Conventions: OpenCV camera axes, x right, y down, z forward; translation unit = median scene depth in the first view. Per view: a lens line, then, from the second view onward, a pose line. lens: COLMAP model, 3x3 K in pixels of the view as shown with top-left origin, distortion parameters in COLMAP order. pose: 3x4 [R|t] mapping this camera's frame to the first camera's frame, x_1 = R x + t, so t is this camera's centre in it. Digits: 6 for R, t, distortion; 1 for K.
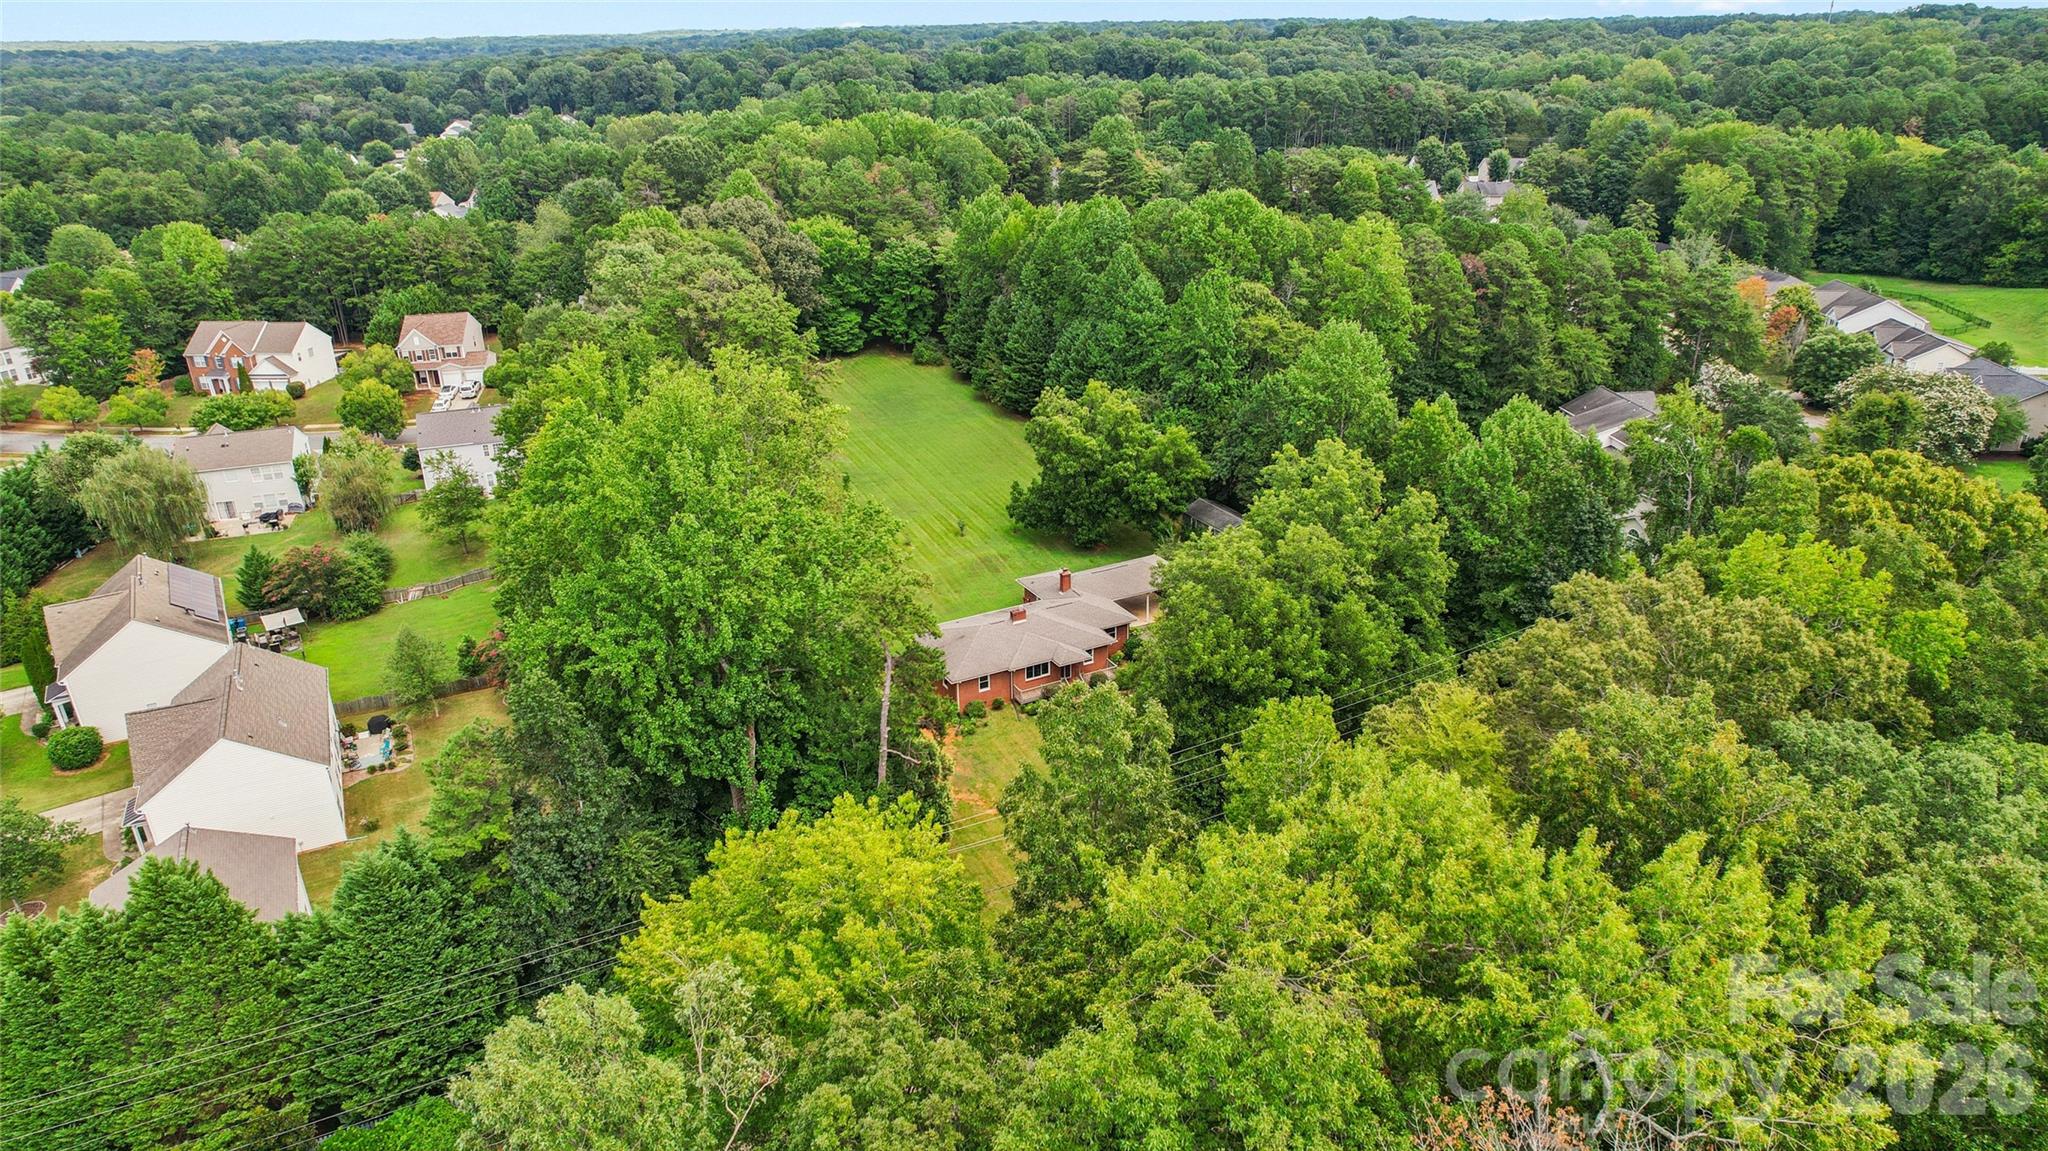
lens RADIAL K [[1318.9, 0, 1031.3], [0, 1318.9, 576.7], [0, 0, 1]] dist [-0.045478, 0.044713]
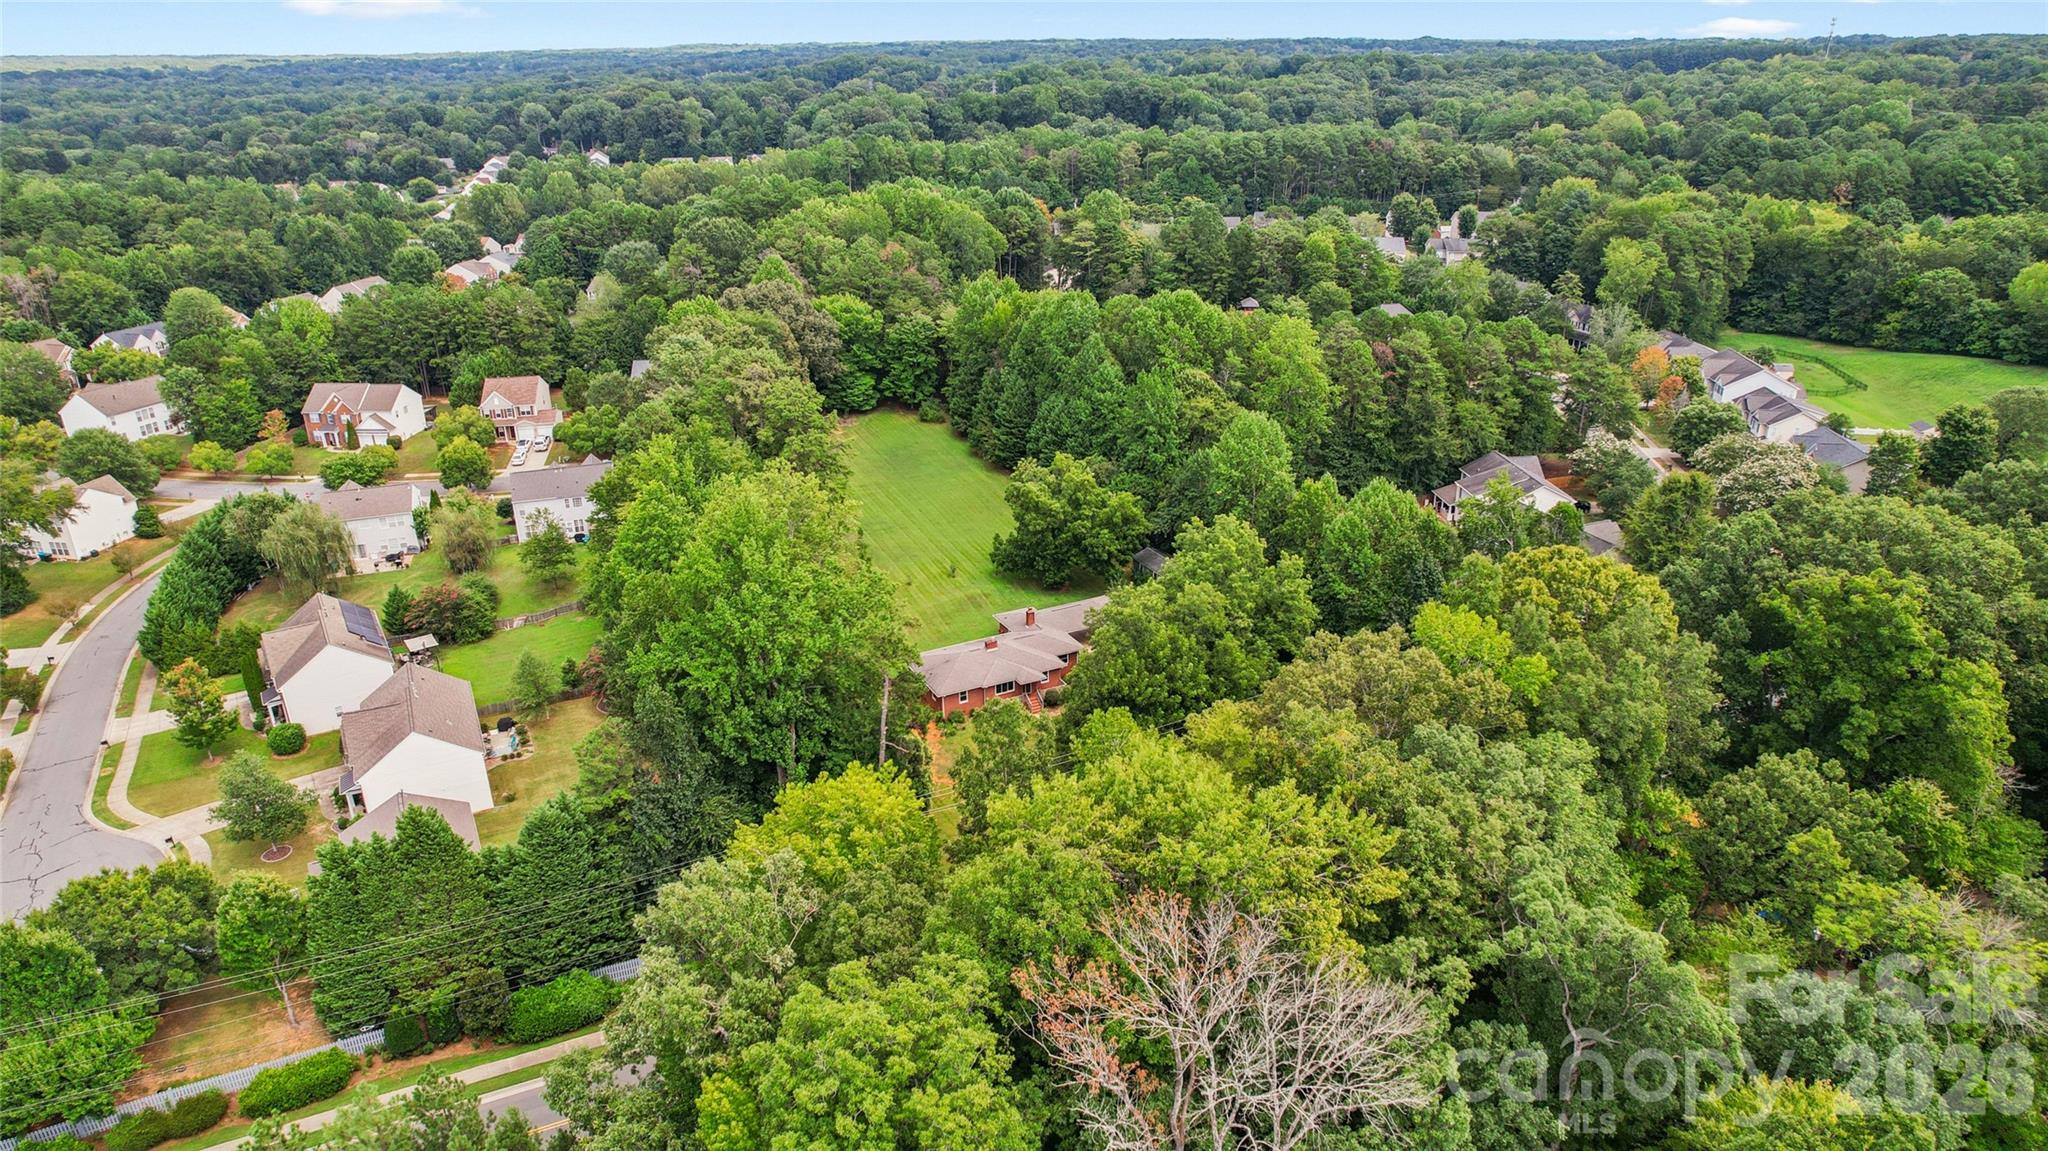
lens RADIAL K [[1318.9, 0, 1031.3], [0, 1318.9, 576.7], [0, 0, 1]] dist [-0.045478, 0.044713]
pose [[0.999909, 0.007157, -0.011397, 0.034513], [-0.007270, 0.999925, -0.009861, -0.019832], [0.011325, 0.009943, 0.999886, -0.234590]]
